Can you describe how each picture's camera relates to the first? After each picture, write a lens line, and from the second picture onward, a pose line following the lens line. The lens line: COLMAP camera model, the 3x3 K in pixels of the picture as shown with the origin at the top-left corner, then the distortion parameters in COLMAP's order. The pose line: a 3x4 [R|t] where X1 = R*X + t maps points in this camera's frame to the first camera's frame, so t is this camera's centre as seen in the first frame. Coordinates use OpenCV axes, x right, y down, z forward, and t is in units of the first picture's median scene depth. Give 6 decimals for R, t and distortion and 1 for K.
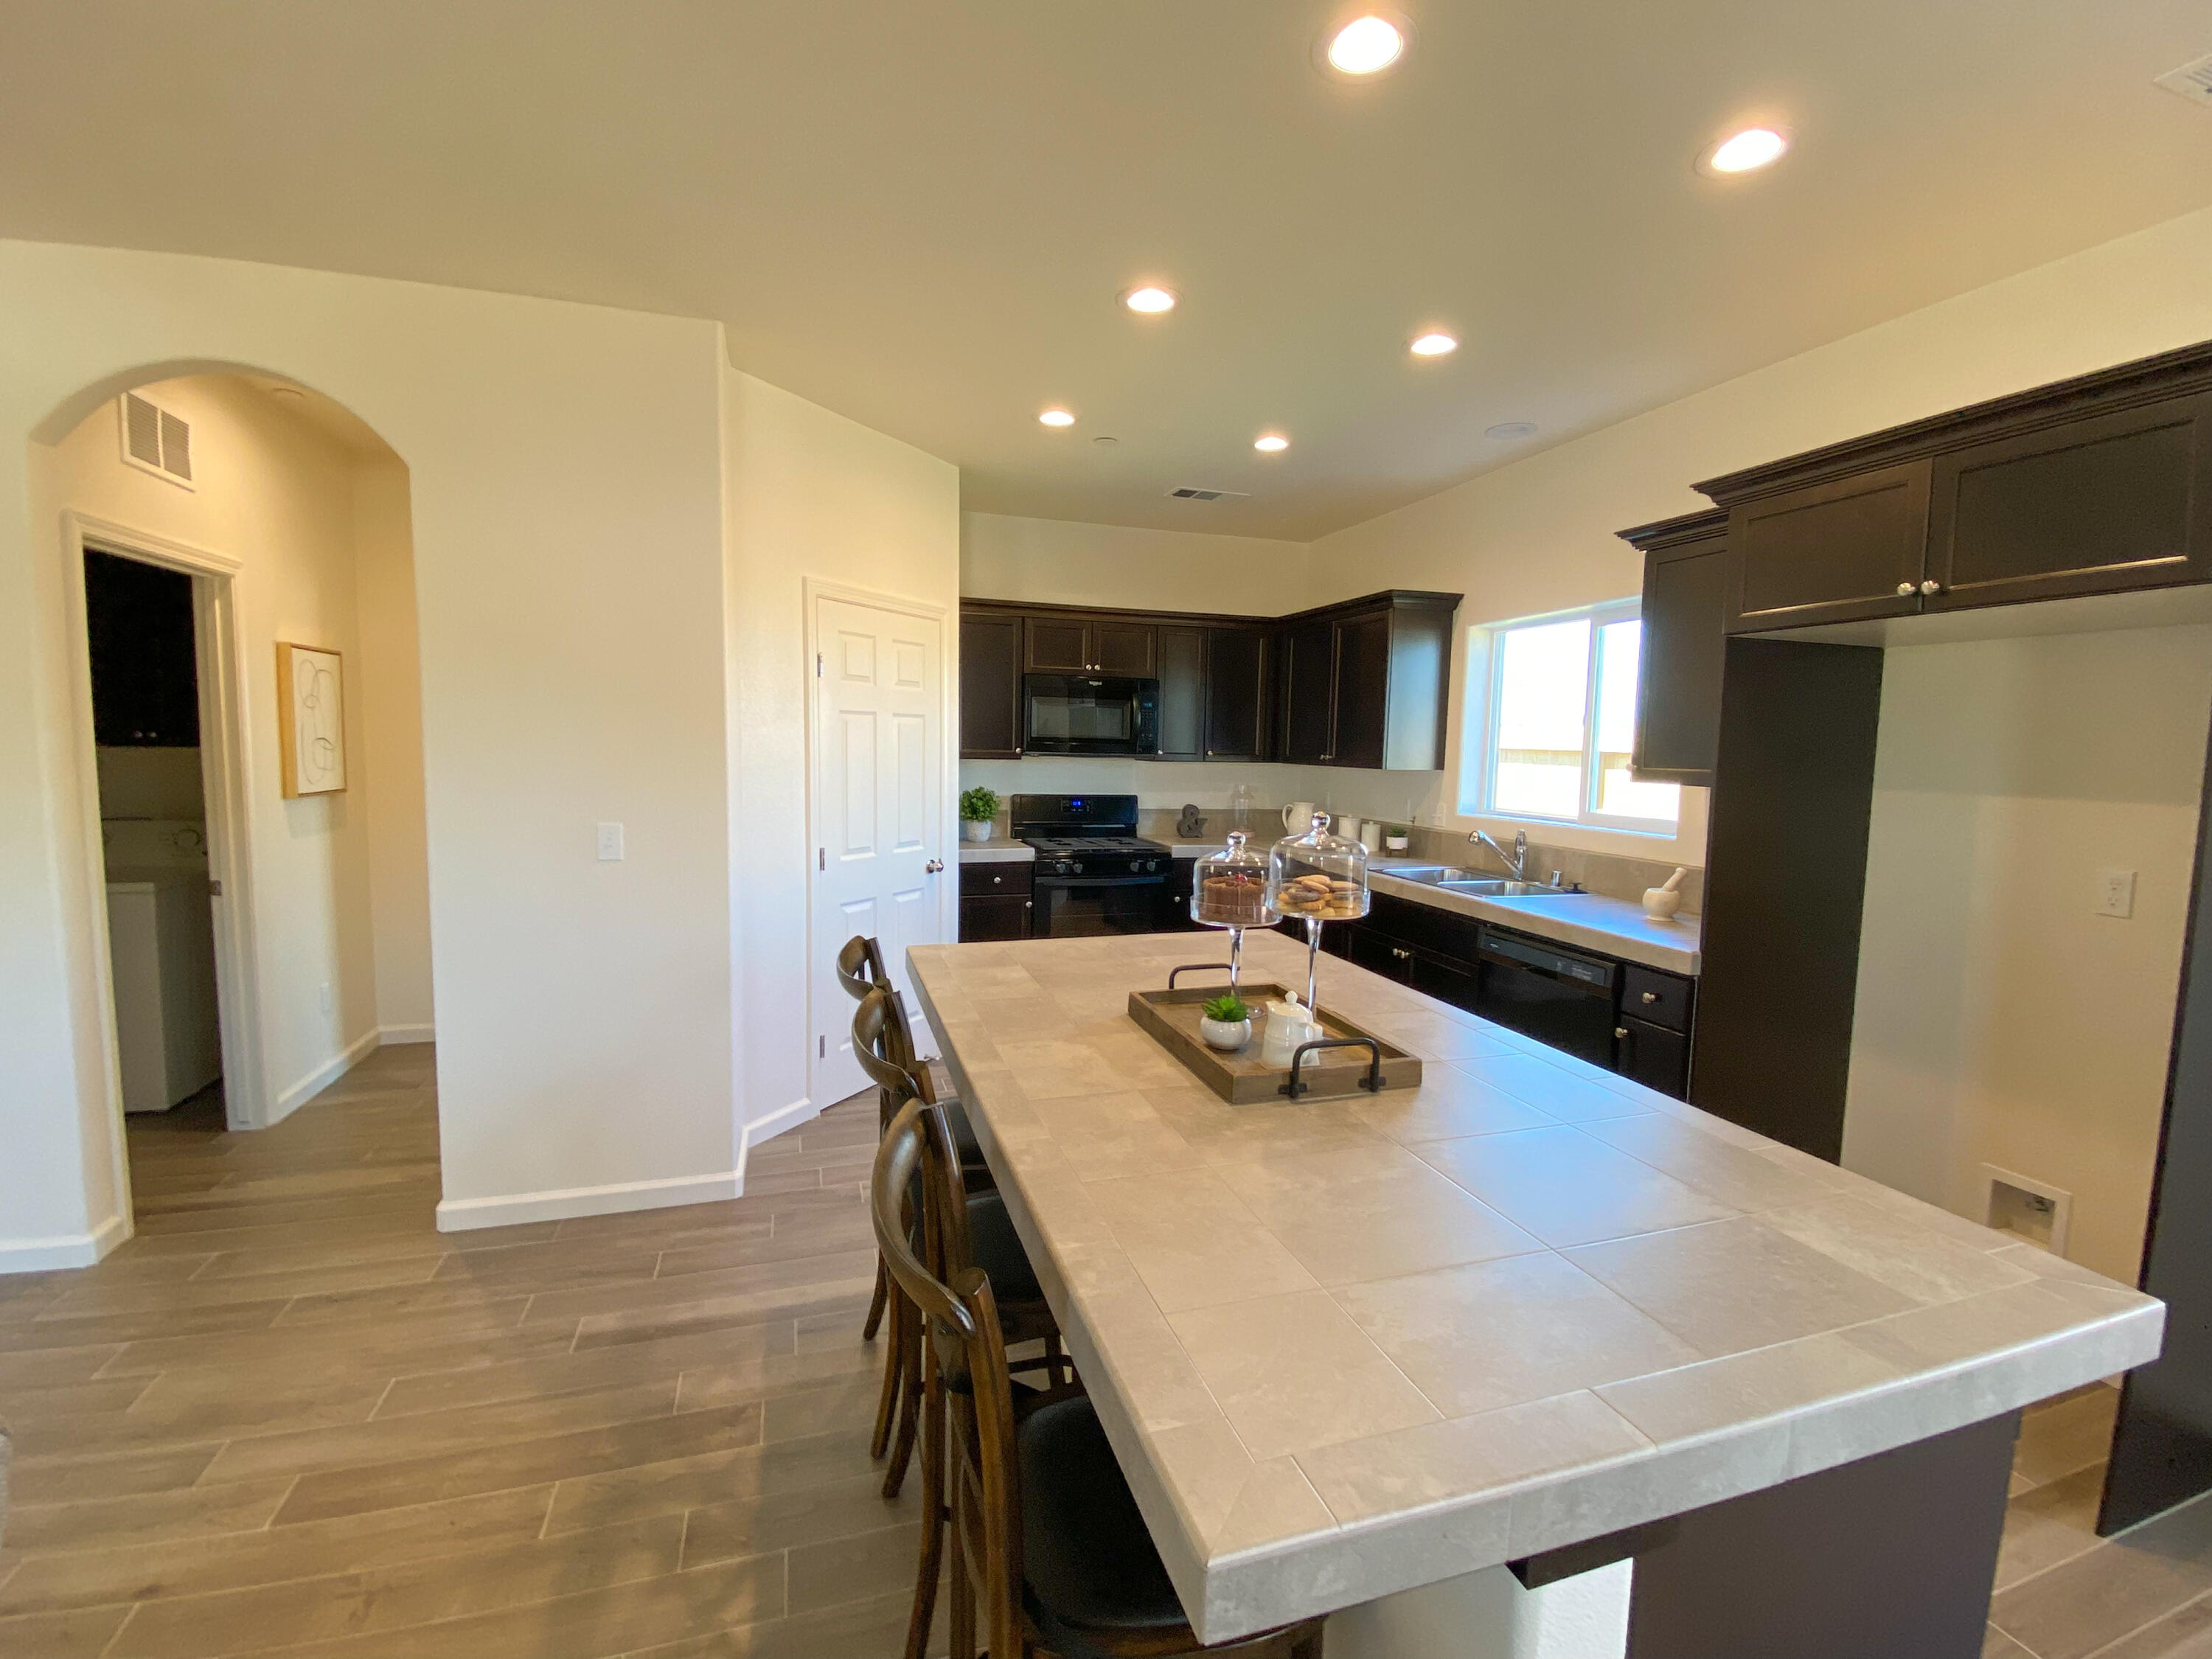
lens RADIAL K [[953.3, 0, 1096.9], [0, 953.3, 830.2], [0, 0, 1]] dist [0.019361, -0.021279]
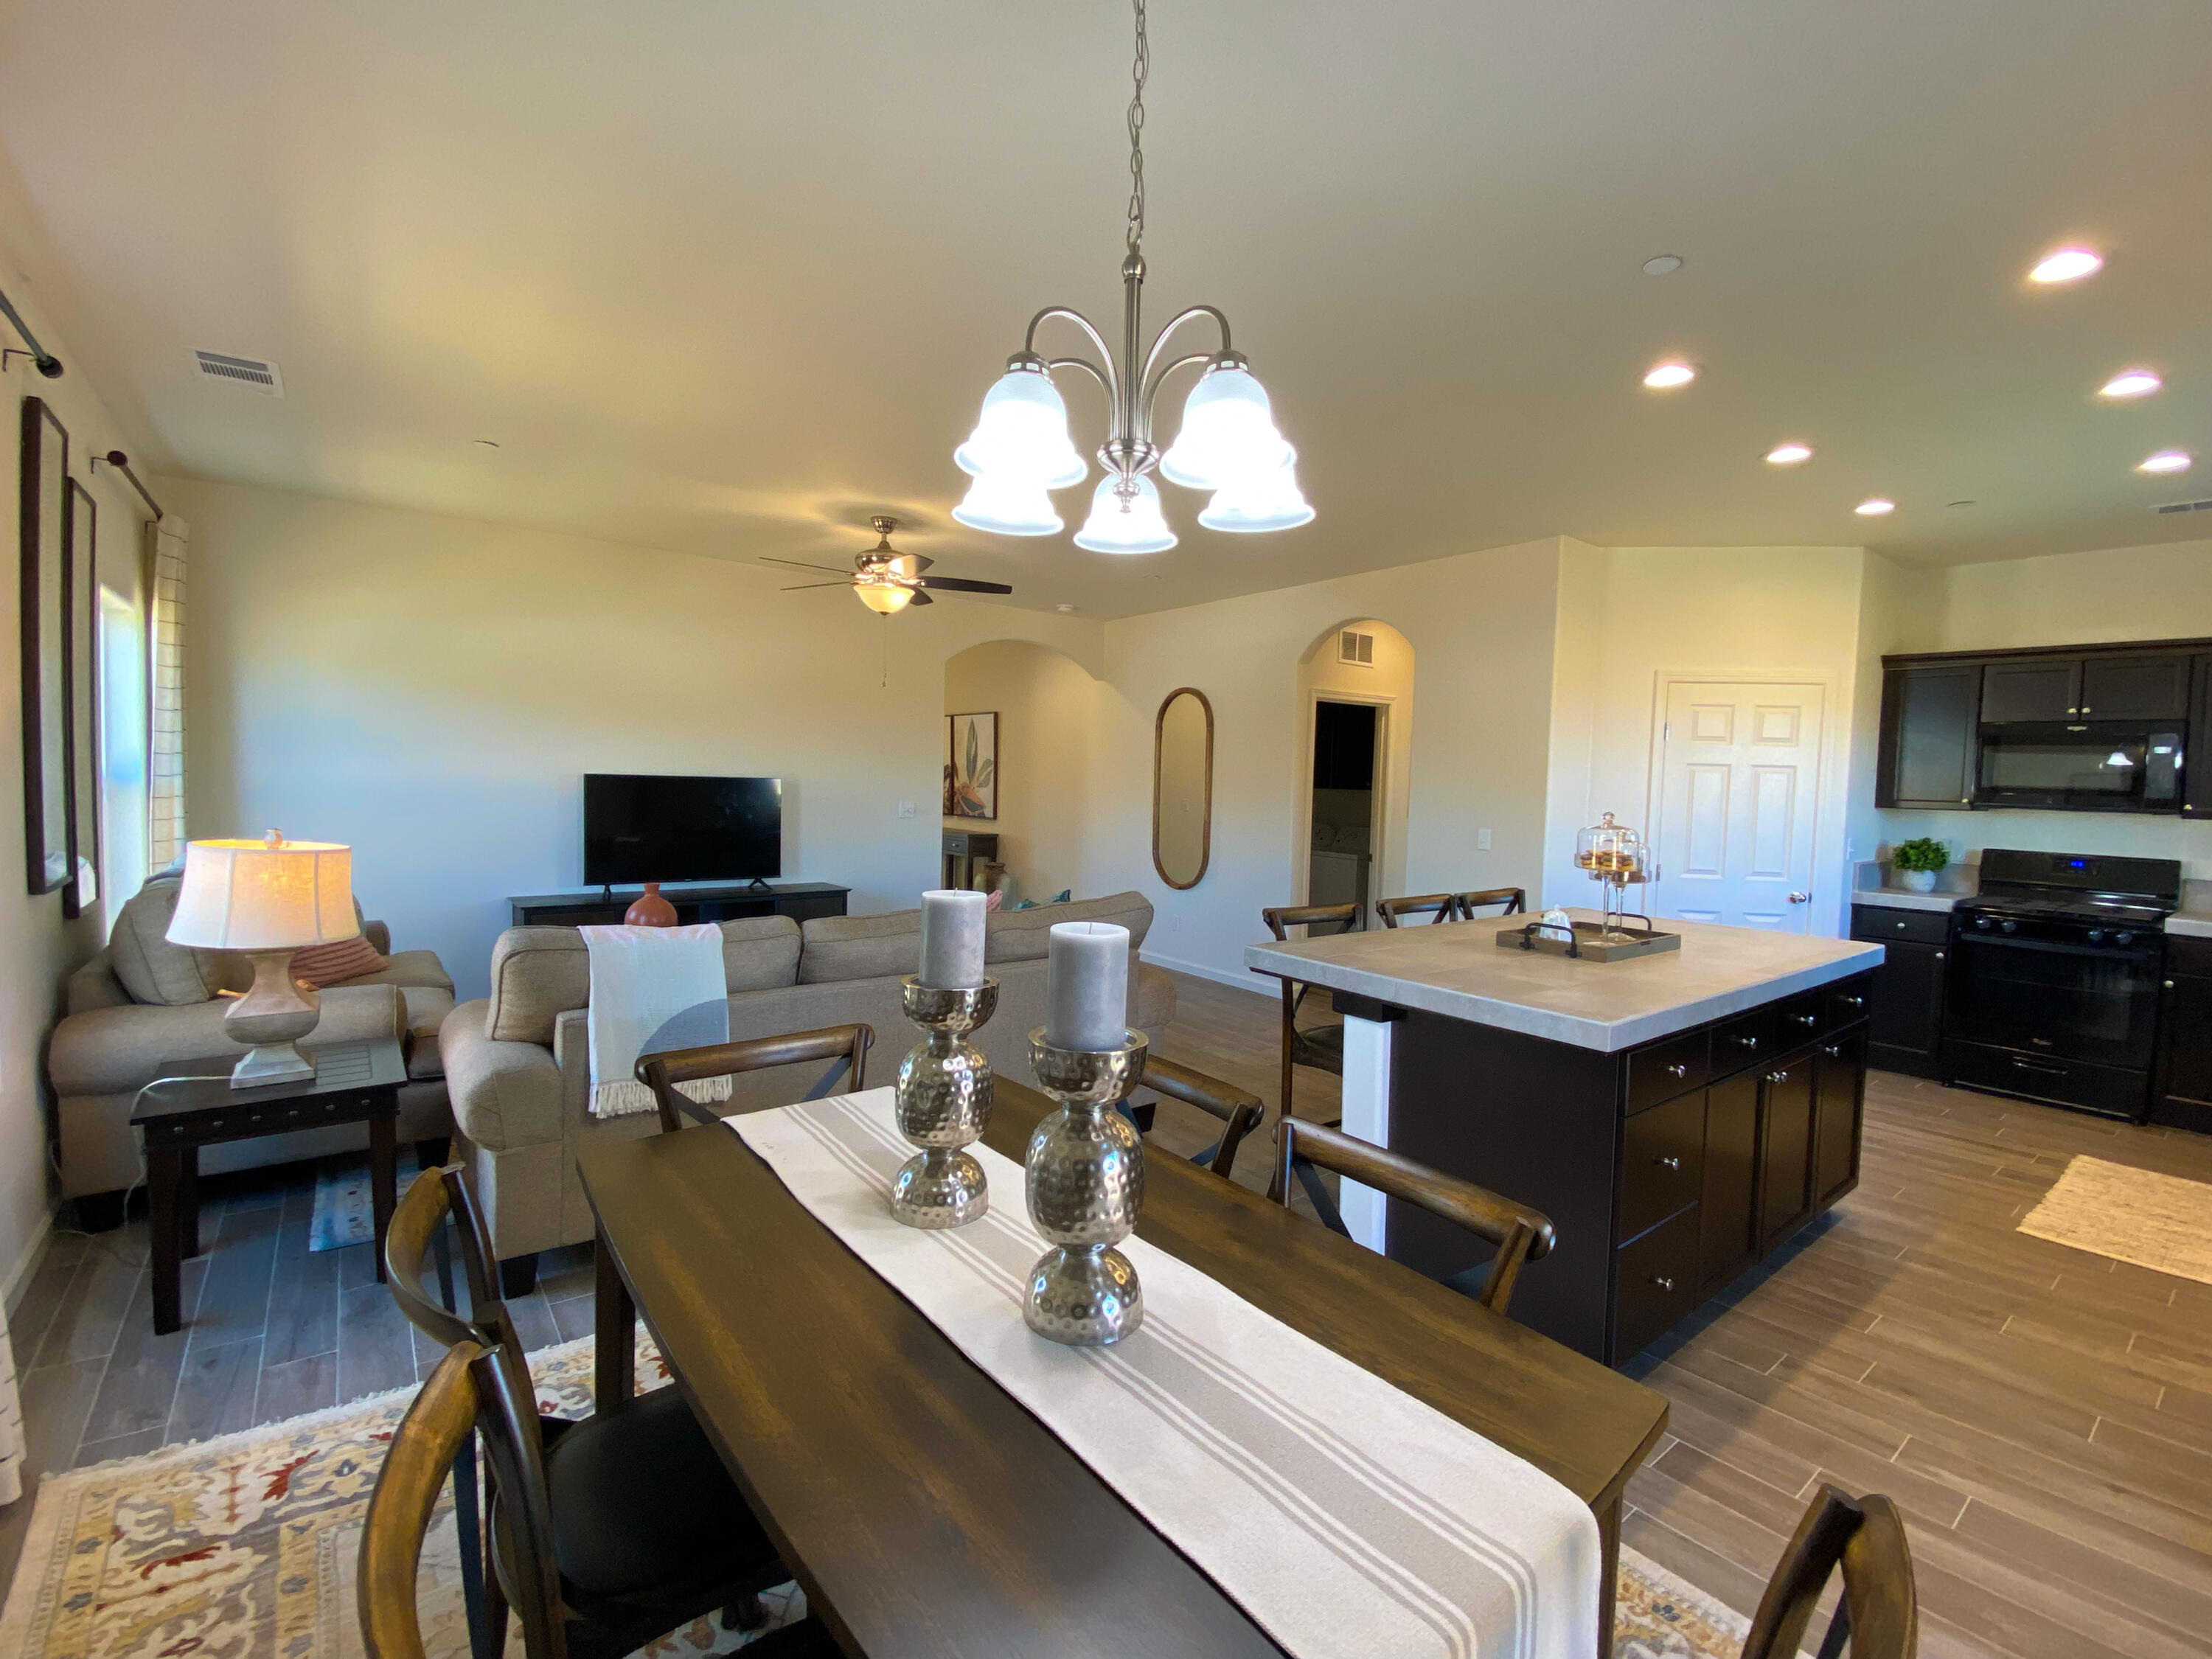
lens RADIAL K [[953.3, 0, 1096.9], [0, 953.3, 830.2], [0, 0, 1]] dist [0.019361, -0.021279]
pose [[0.344451, 0.044453, -0.937751, 0.683065], [-0.108547, 0.994065, 0.007251, 0.045365], [0.932508, 0.099292, 0.347232, -0.217621]]
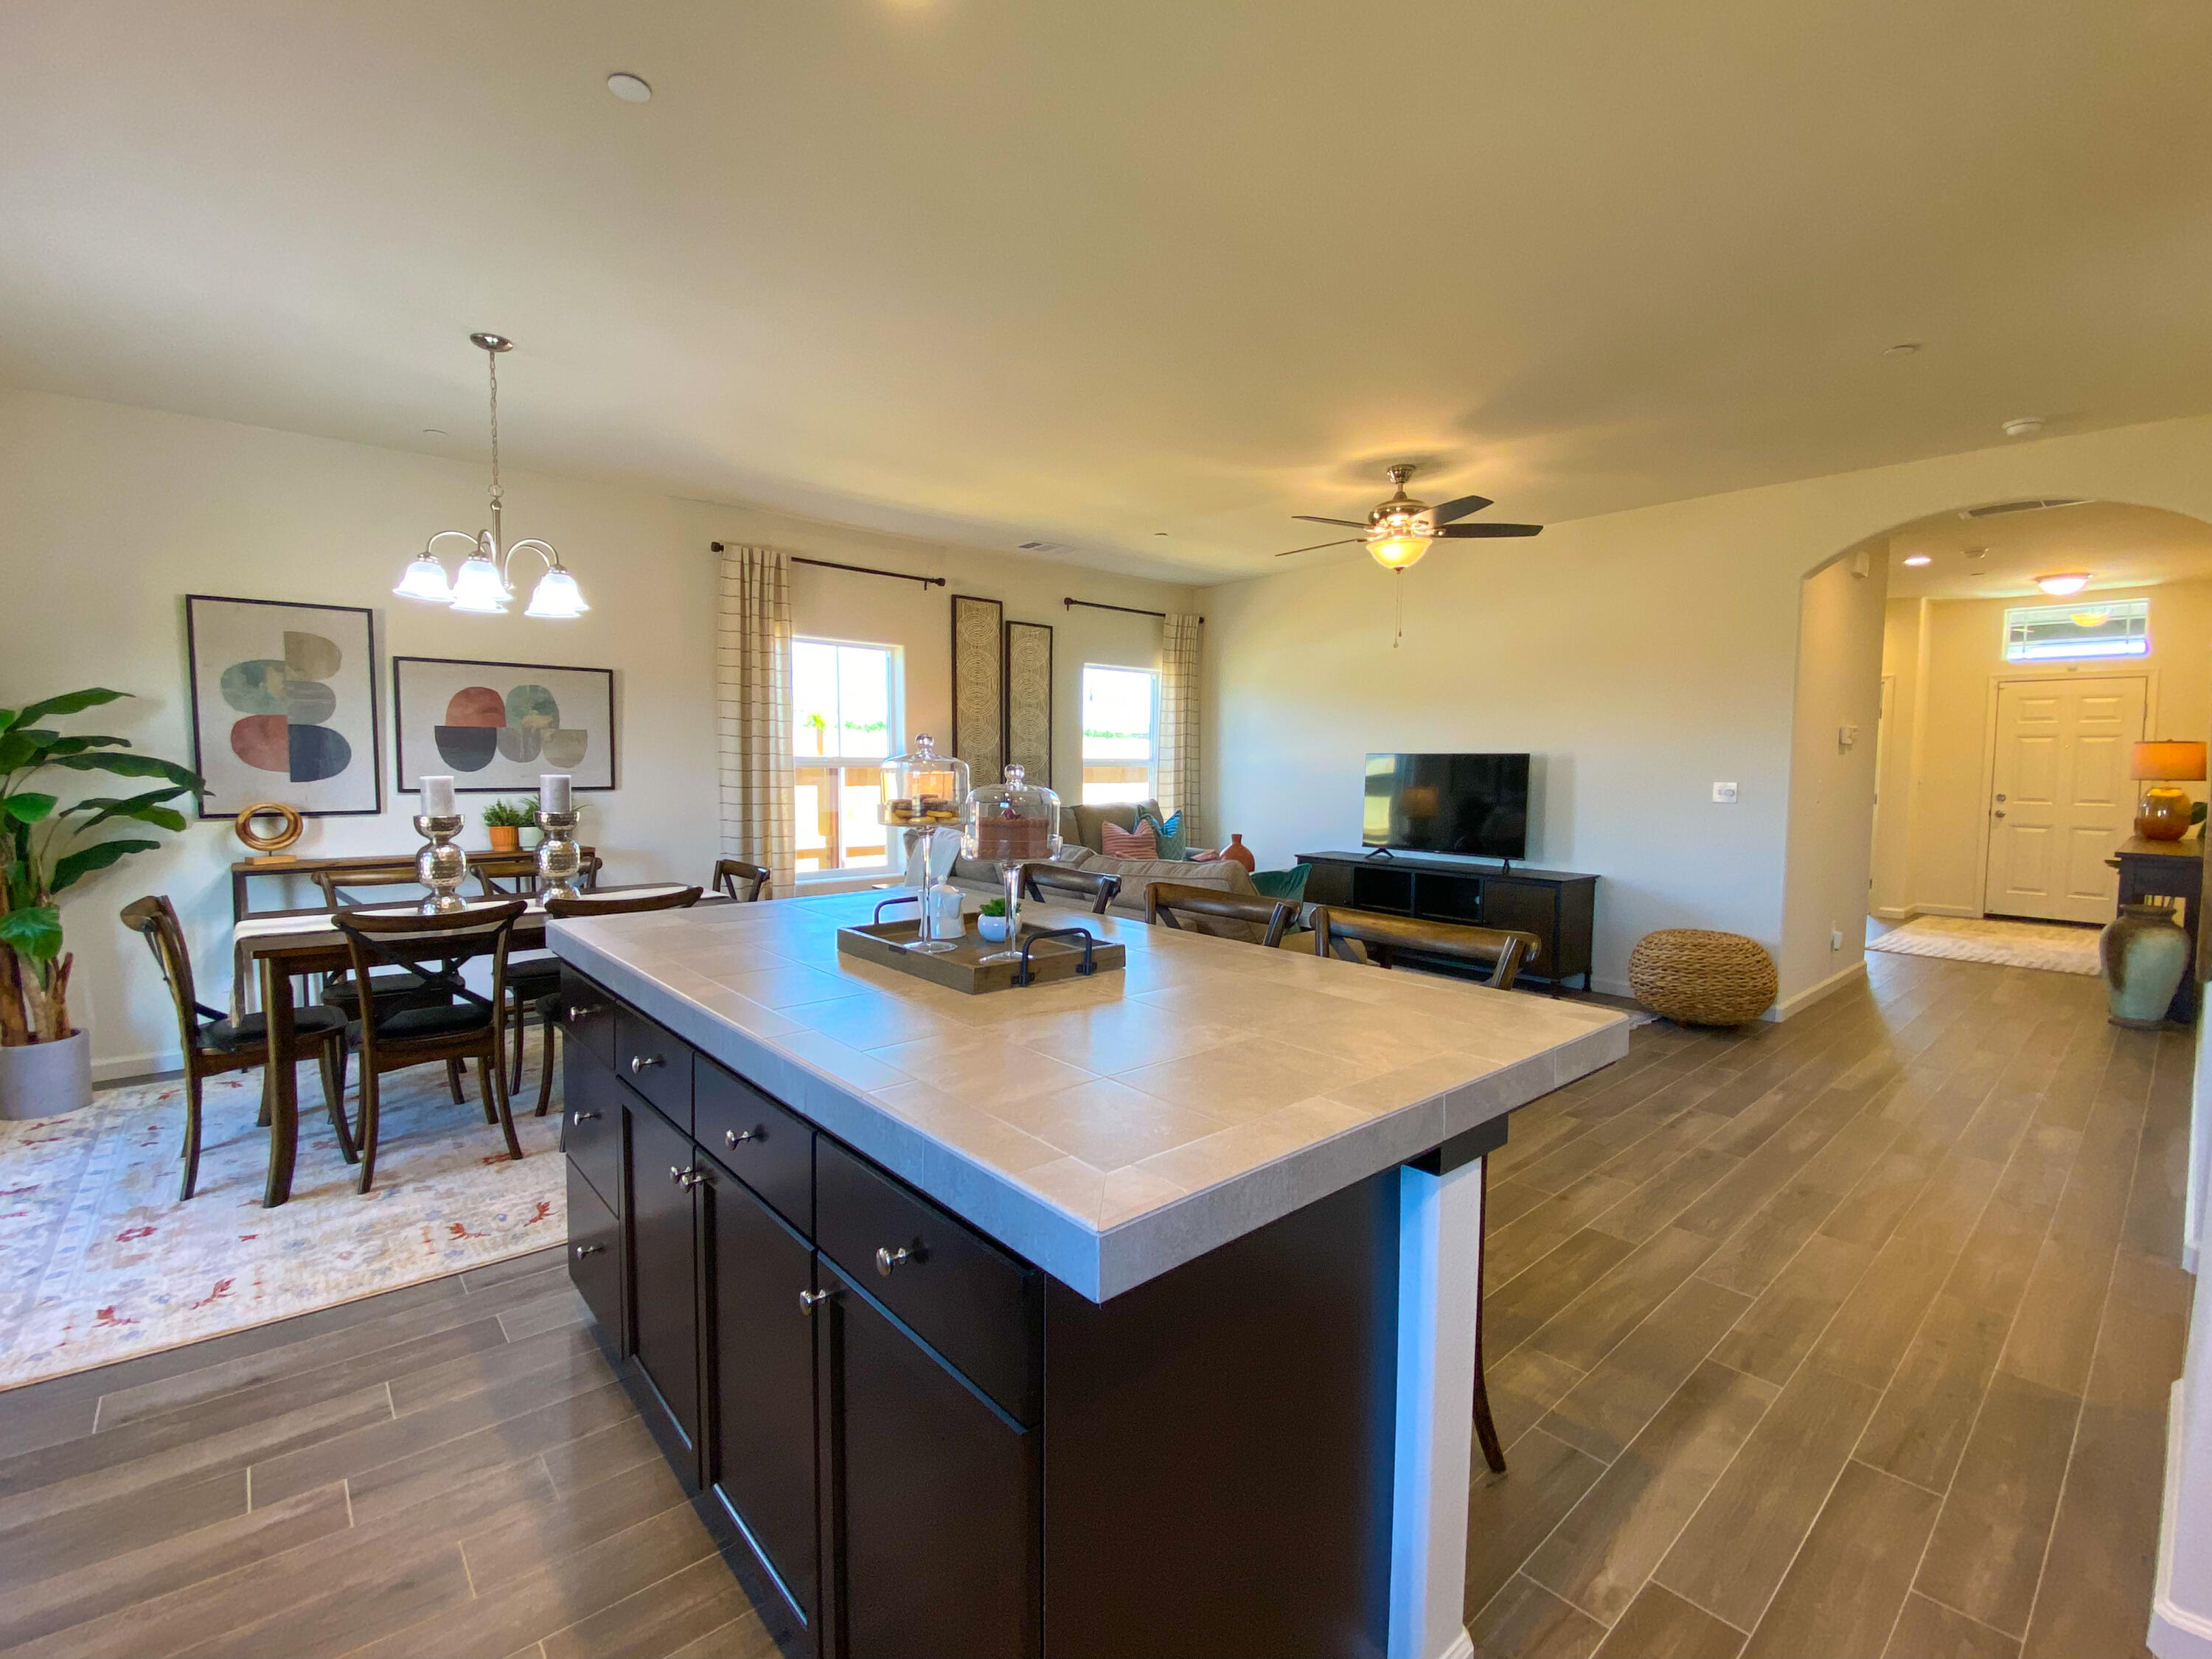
lens RADIAL K [[965.0, 0, 1102.5], [0, 965.0, 824.9], [0, 0, 1]] dist [0.040778, -0.029967]
pose [[-0.912888, 0.005504, -0.408172, 0.219552], [-0.059236, 0.987539, 0.145800, -0.040424], [0.403889, 0.157277, -0.901187, 0.912011]]
